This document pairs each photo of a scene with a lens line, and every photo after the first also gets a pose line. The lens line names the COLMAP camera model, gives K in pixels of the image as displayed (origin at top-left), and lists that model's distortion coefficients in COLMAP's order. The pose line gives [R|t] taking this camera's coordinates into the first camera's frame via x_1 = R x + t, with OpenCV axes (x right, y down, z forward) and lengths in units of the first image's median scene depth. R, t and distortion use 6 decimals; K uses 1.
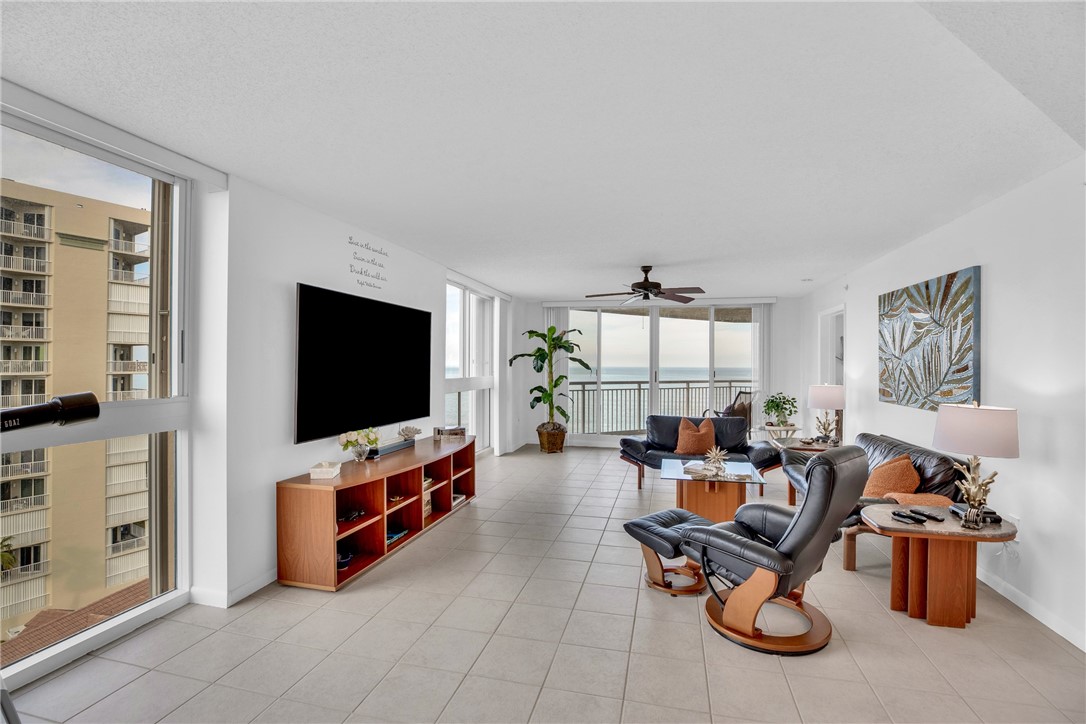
lens RADIAL K [[497.8, 0, 546.3], [0, 497.8, 361.0], [0, 0, 1]] dist [-0.044839, 0.013721]
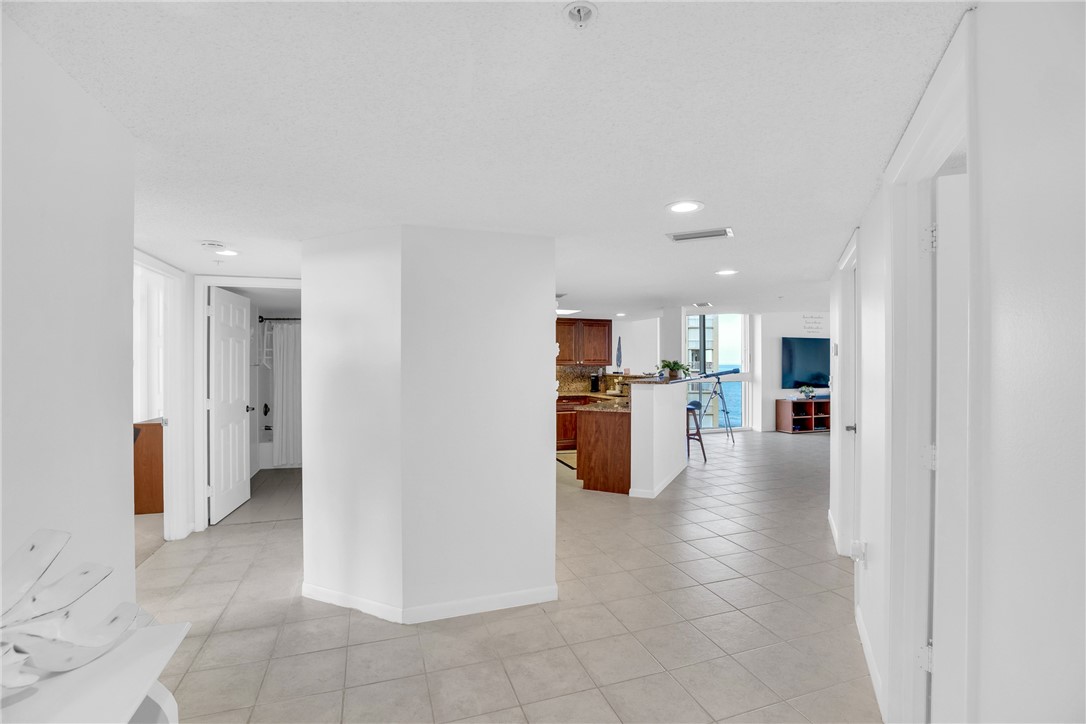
lens RADIAL K [[497.8, 0, 546.3], [0, 497.8, 361.0], [0, 0, 1]] dist [-0.044839, 0.013721]
pose [[0.541160, -0.006967, -0.840891, 0.974747], [0.008436, 0.999960, -0.002855, -0.008196], [0.840877, -0.005549, 0.541197, -1.448959]]
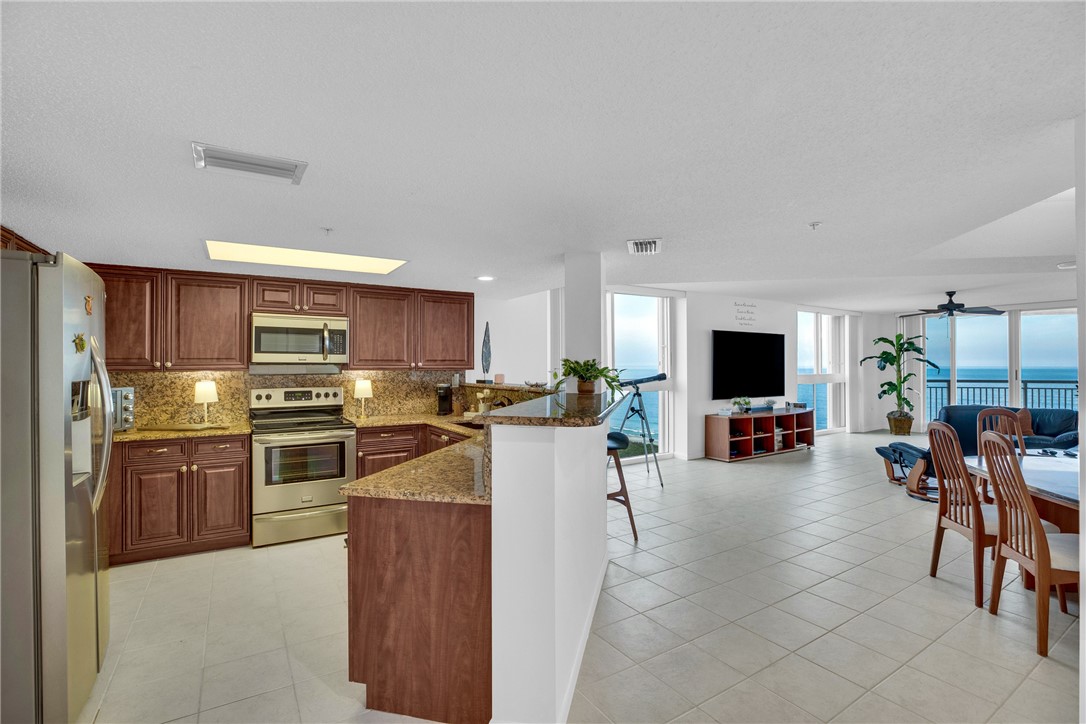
lens RADIAL K [[497.8, 0, 546.3], [0, 497.8, 361.0], [0, 0, 1]] dist [-0.044839, 0.013721]
pose [[0.721056, -0.011965, -0.692774, 0.399059], [0.010160, 0.999926, -0.006695, -0.004439], [0.692803, -0.002211, 0.721124, -0.896400]]
